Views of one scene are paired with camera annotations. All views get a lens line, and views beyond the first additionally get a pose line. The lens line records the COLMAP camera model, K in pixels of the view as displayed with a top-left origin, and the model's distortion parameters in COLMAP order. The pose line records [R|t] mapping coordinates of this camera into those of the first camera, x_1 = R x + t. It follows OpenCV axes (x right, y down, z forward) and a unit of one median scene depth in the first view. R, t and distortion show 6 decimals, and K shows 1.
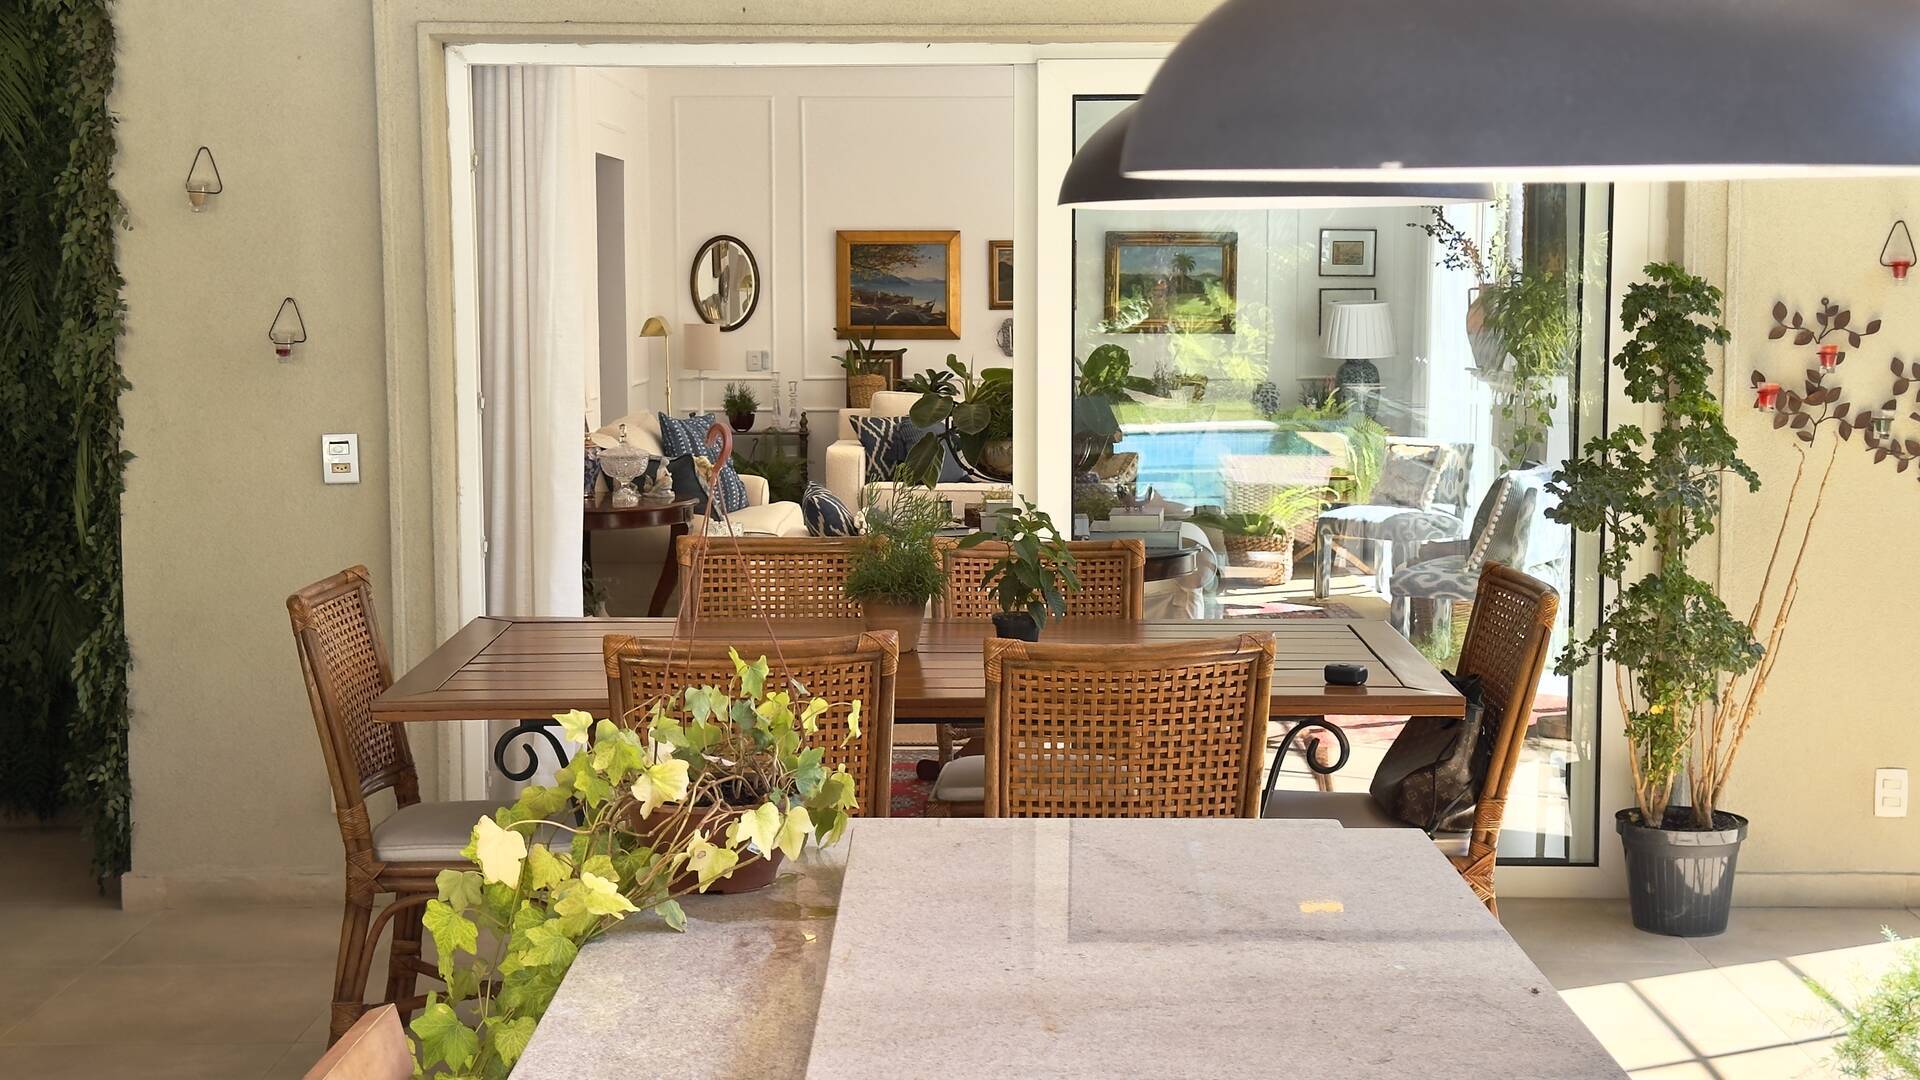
lens RADIAL K [[2626.3, 0, 959.0], [0, 2626.3, 539.4], [0, 0, 1]] dist [0.152668, 0.000000]
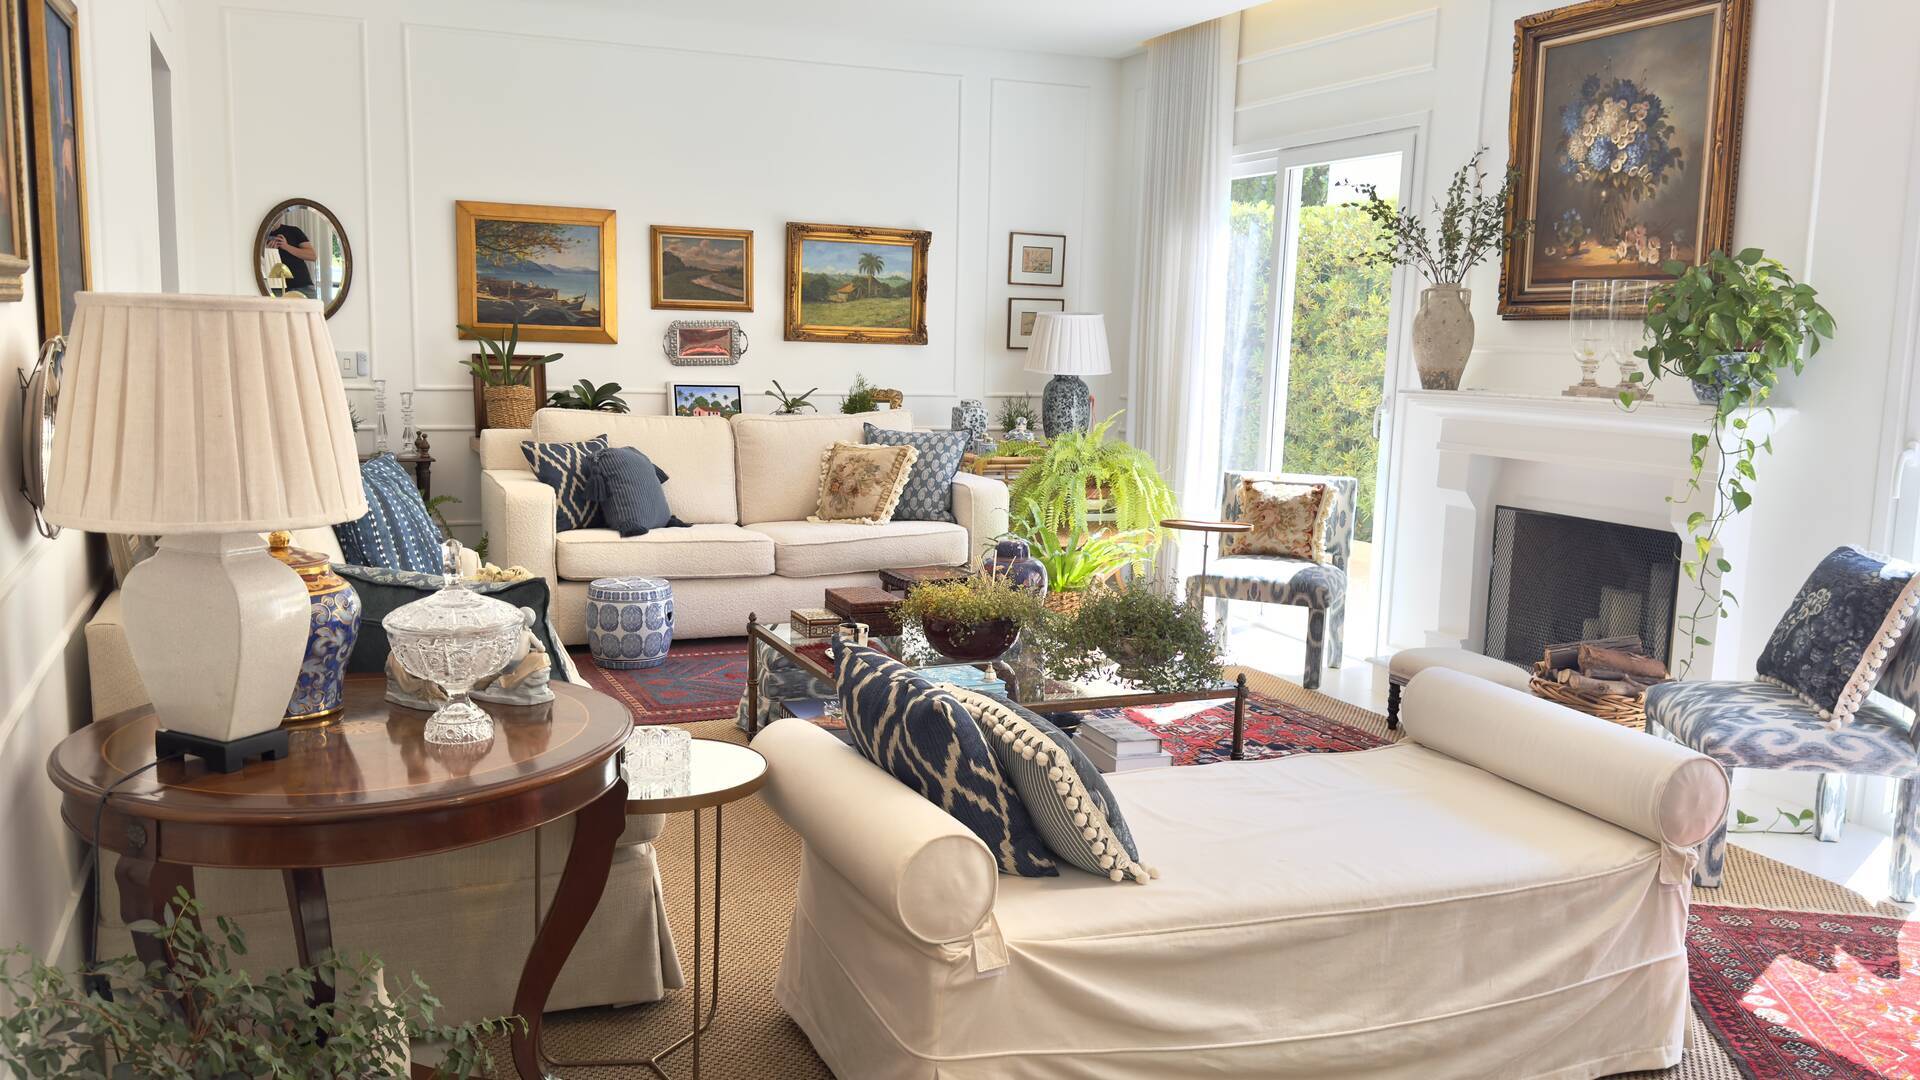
lens RADIAL K [[1548.6, 0, 965.2], [0, 1548.6, 532.8], [0, 0, 1]] dist [0.066806, 0.001223]
pose [[0.912549, -0.029280, 0.407918, -0.101621], [0.013389, 0.999038, 0.041758, -0.035648], [-0.408748, -0.032644, 0.912063, 0.508142]]
